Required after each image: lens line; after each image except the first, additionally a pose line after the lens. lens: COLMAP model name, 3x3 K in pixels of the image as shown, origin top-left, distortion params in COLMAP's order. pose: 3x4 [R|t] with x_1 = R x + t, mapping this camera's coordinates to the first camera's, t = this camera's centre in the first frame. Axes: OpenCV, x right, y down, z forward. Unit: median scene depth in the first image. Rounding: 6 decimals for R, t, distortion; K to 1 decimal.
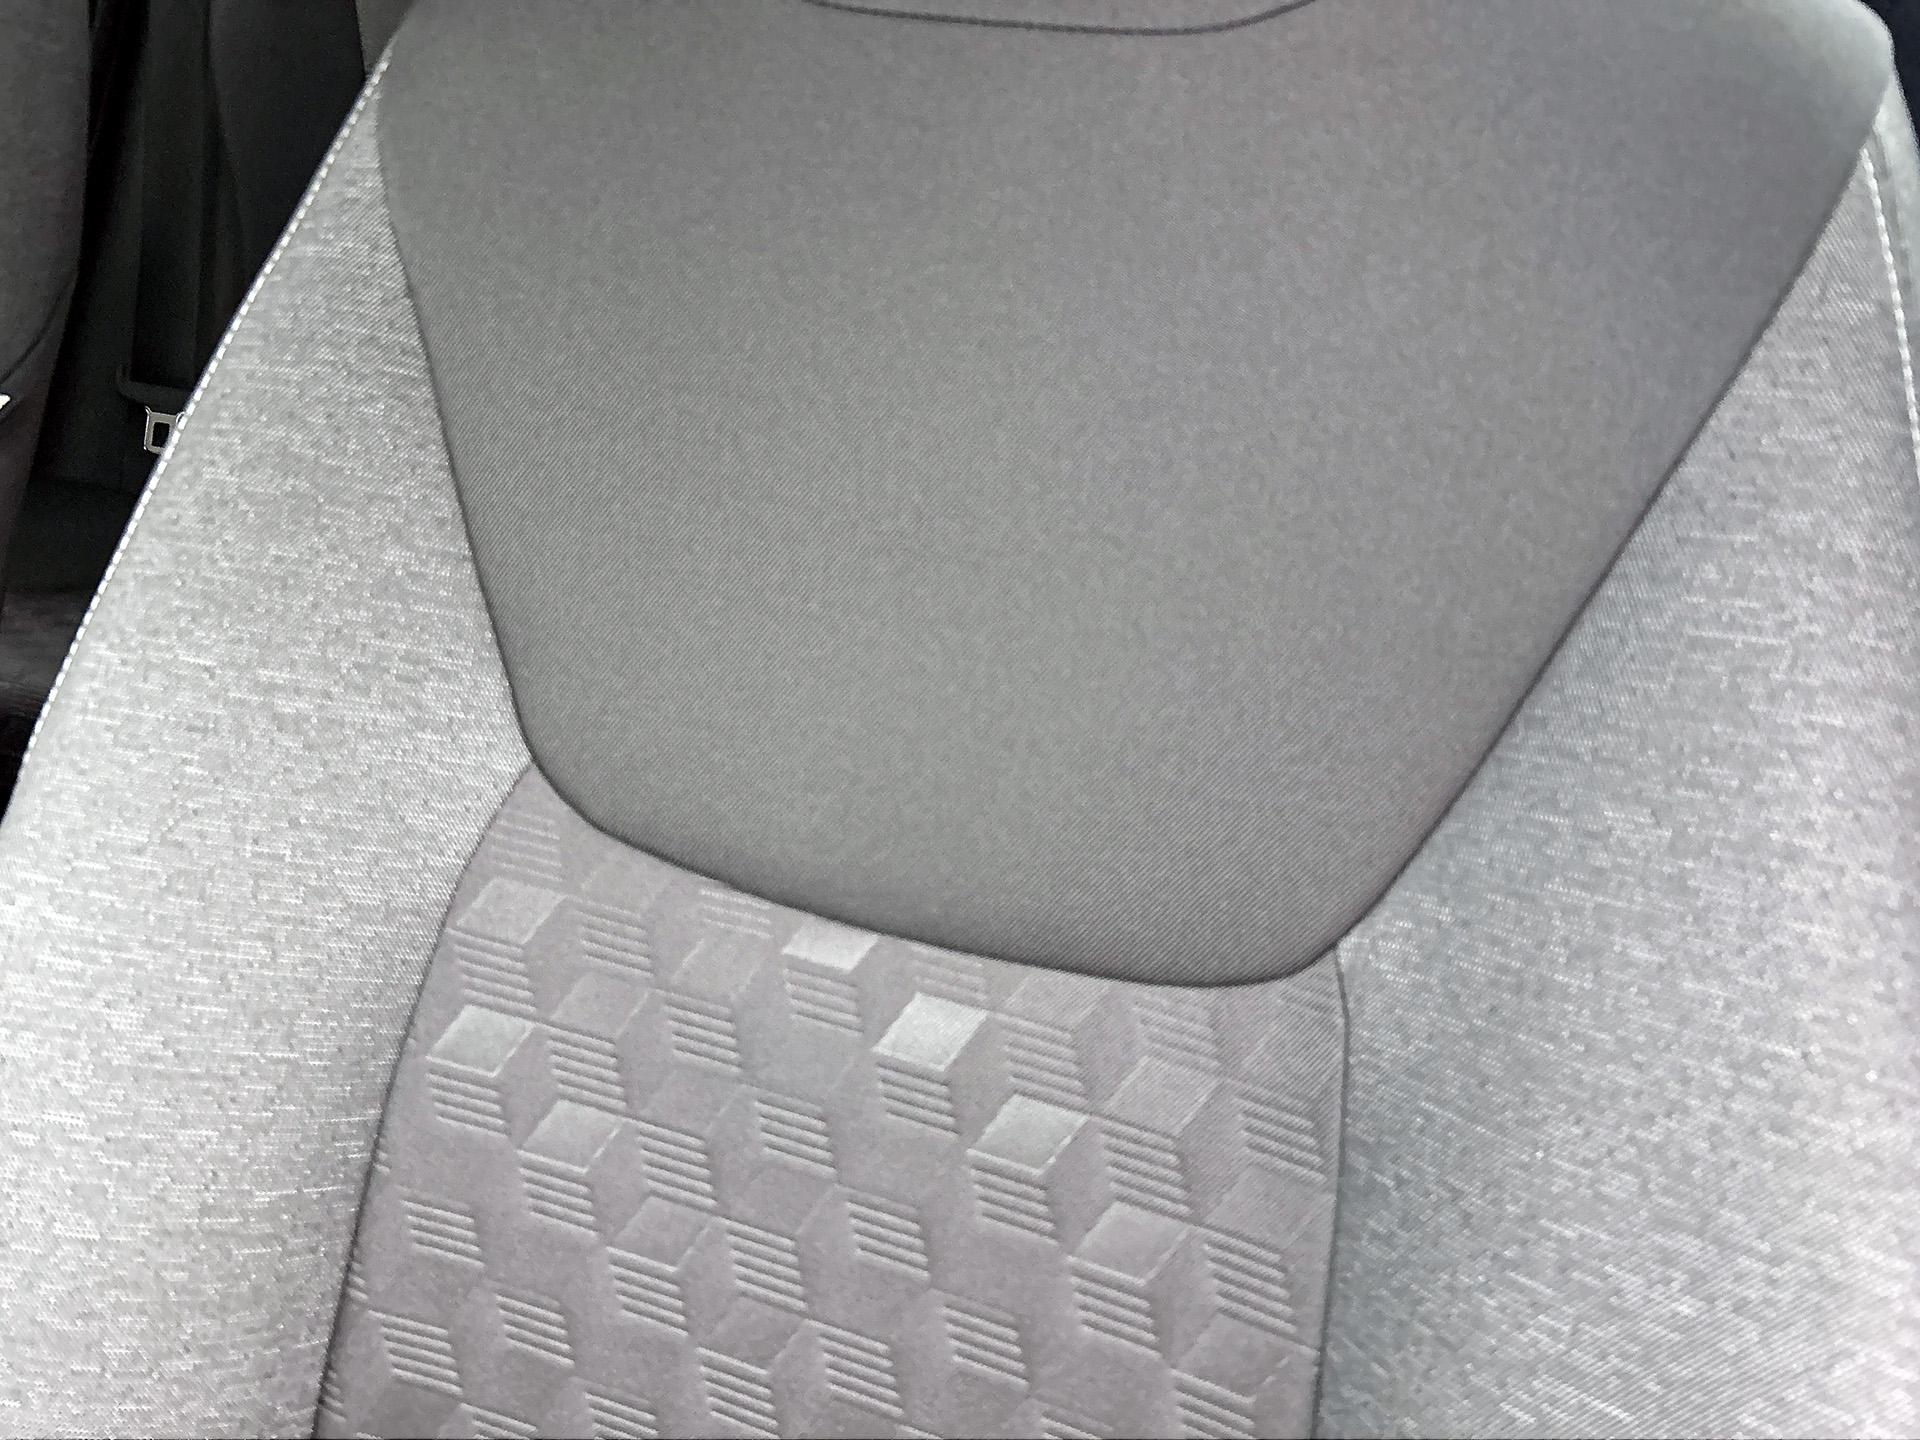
lens RADIAL K [[1702.0, 0, 957.0], [0, 1702.0, 724.2], [0, 0, 1]] dist [0.031471, 0.006938]
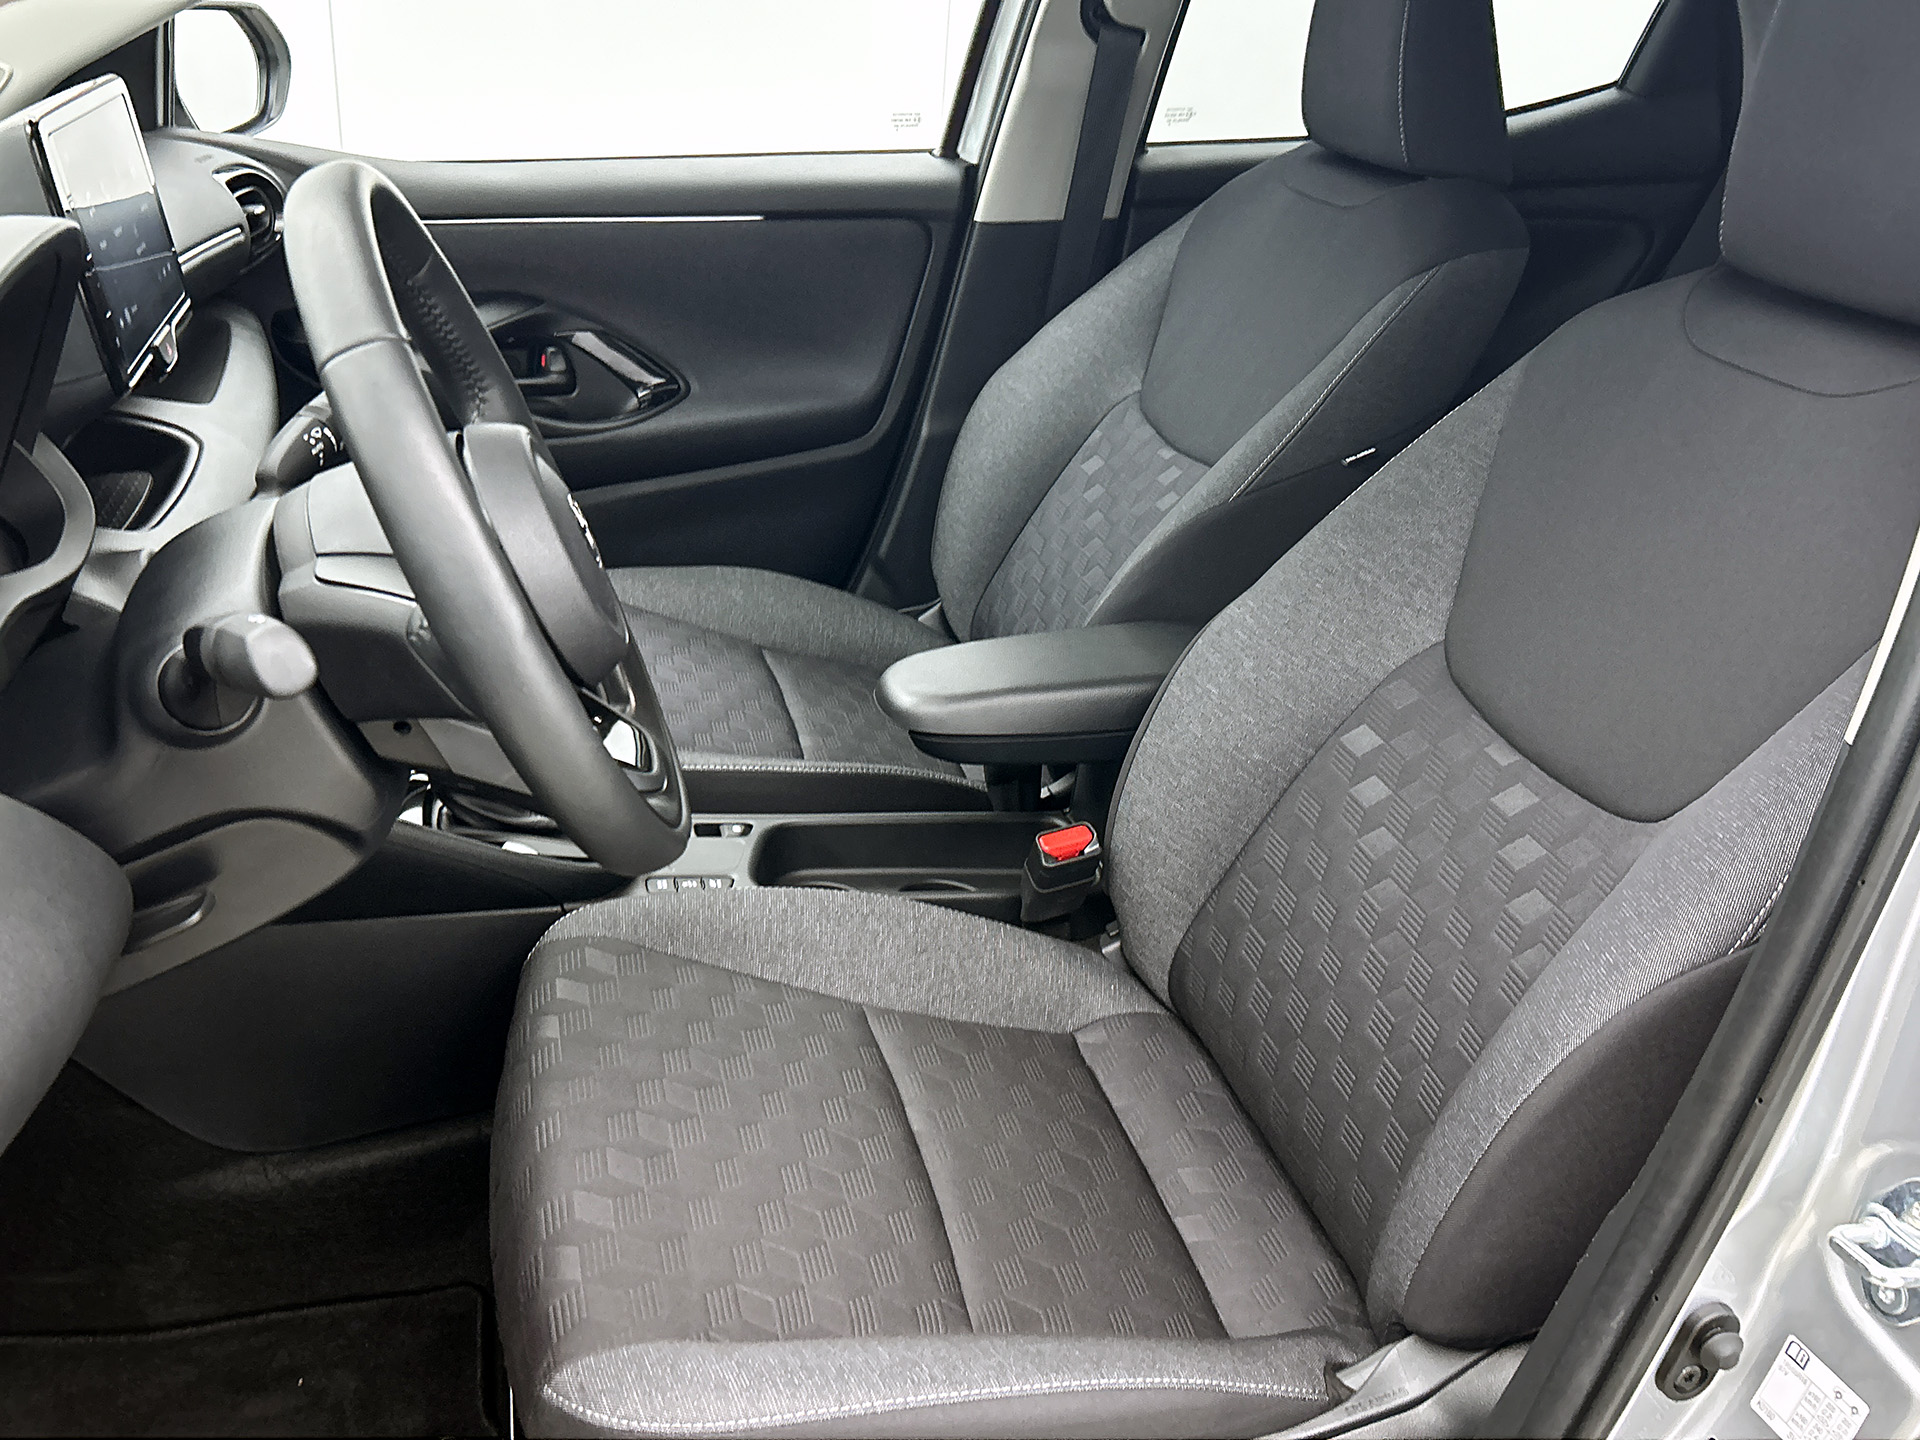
lens RADIAL K [[1702.0, 0, 957.4], [0, 1702.0, 725.7], [0, 0, 1]] dist [0.031471, 0.006938]
pose [[0.574897, 0.359506, -0.735016, 1.051858], [-0.462377, 0.883864, 0.070658, 0.255984], [0.675056, 0.299233, 0.674358, -0.865687]]
